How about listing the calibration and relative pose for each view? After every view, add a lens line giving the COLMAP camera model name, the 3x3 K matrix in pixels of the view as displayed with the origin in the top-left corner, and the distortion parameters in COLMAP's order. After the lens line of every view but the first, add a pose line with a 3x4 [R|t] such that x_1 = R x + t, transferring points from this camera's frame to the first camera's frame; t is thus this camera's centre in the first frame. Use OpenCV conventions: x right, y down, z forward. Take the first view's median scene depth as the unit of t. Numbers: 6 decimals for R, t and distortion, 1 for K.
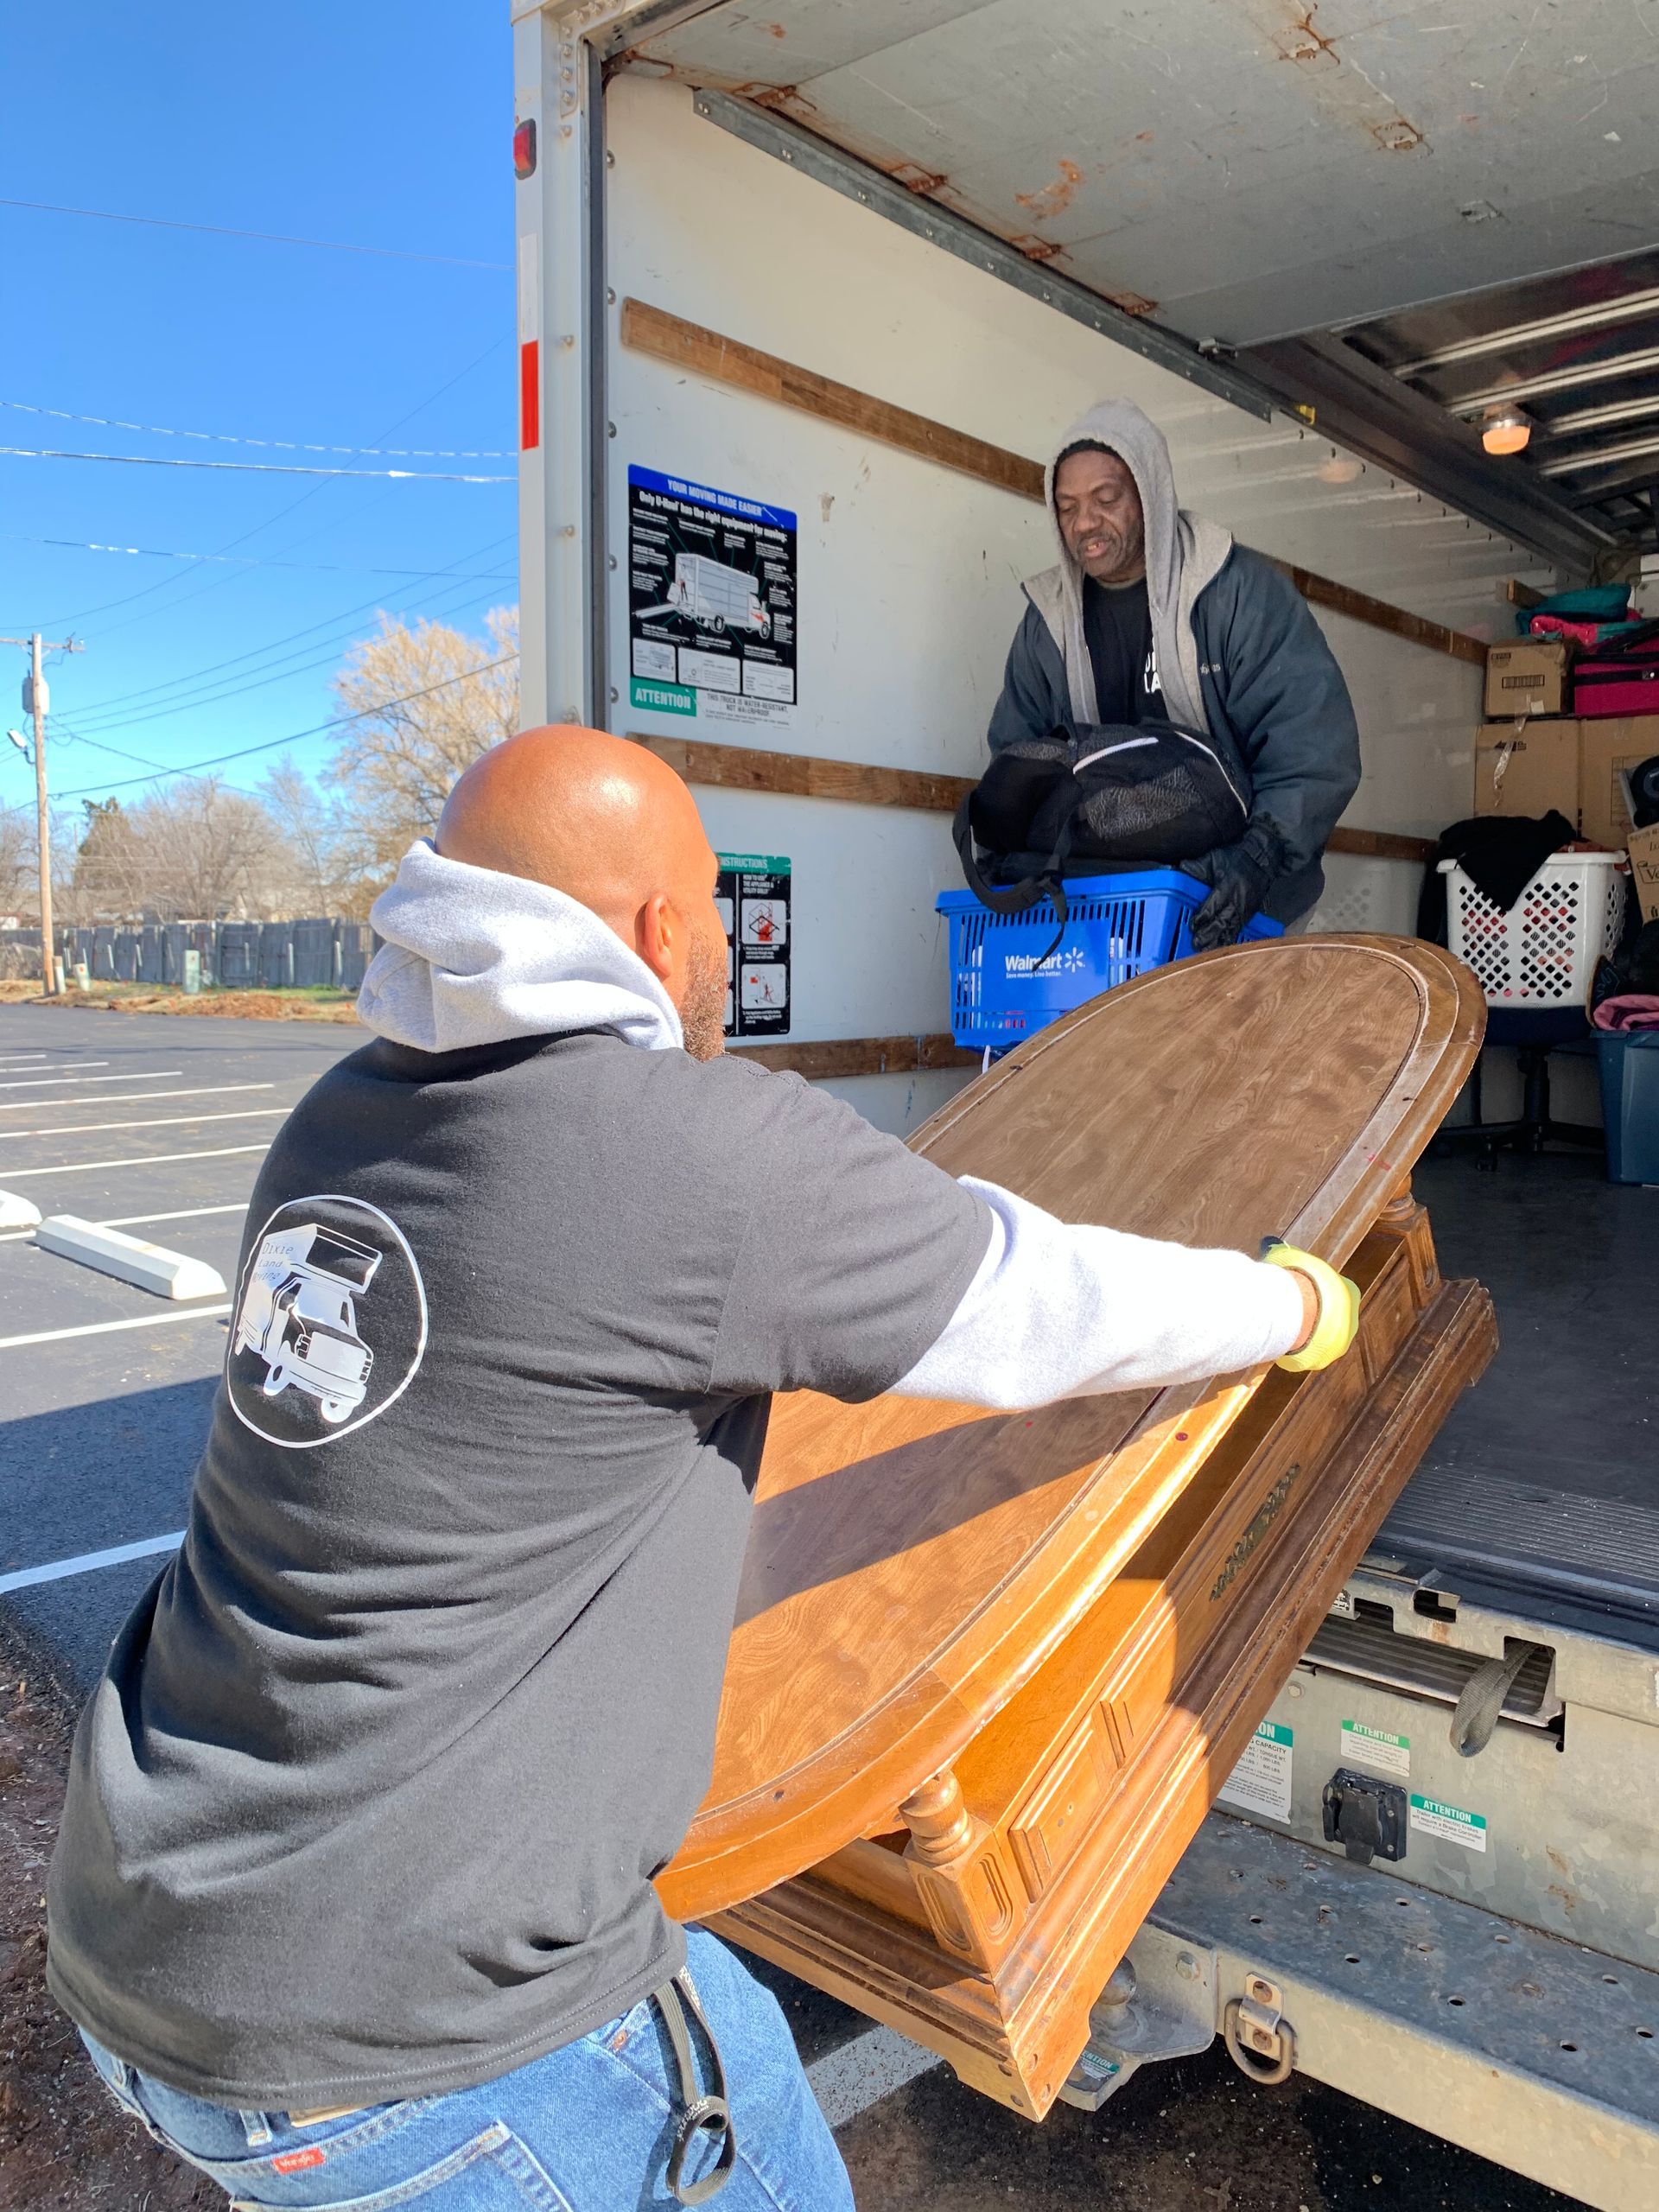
lens RADIAL K [[1640.1, 0, 814.0], [0, 1640.1, 1090.8], [0, 0, 1]] dist [0.004167, -0.036625]
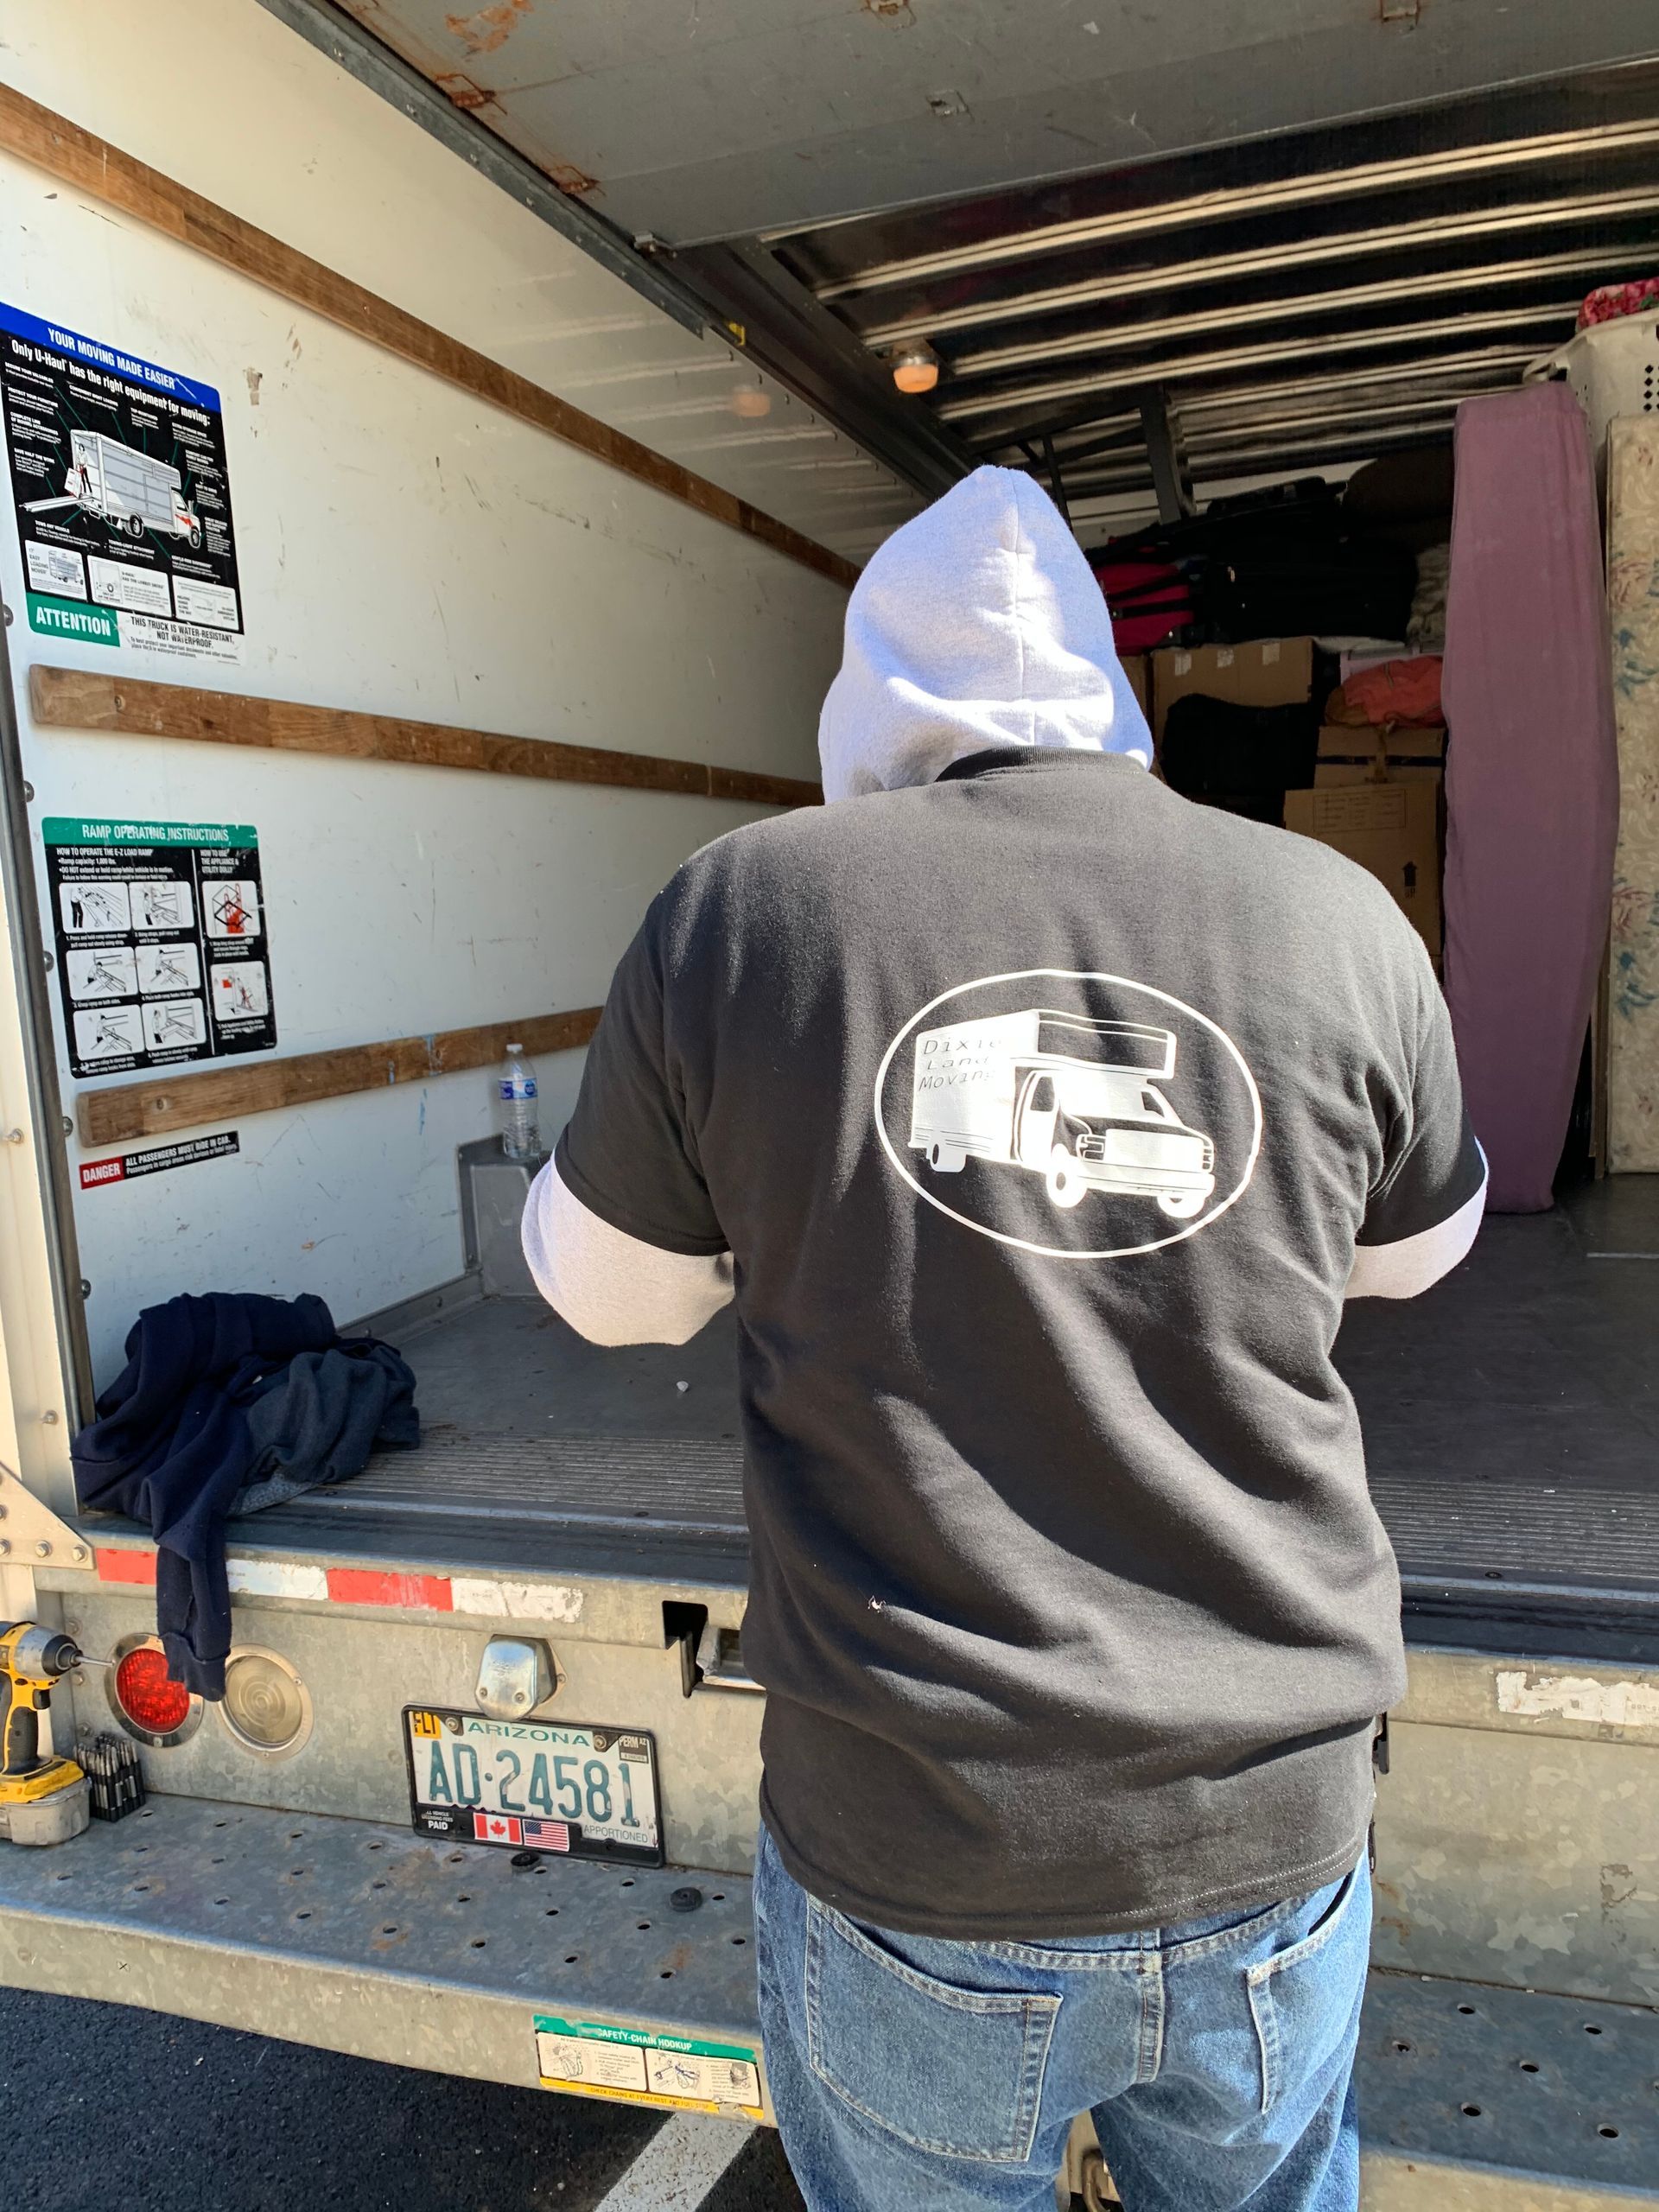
lens RADIAL K [[1703.5, 0, 827.2], [0, 1703.5, 1137.8], [0, 0, 1]] dist [-0.068349, 0.089220]
pose [[0.926708, -0.102522, 0.361525, -0.069980], [0.088070, 0.994523, 0.056277, -0.013757], [-0.365315, -0.020313, 0.930662, 0.133837]]
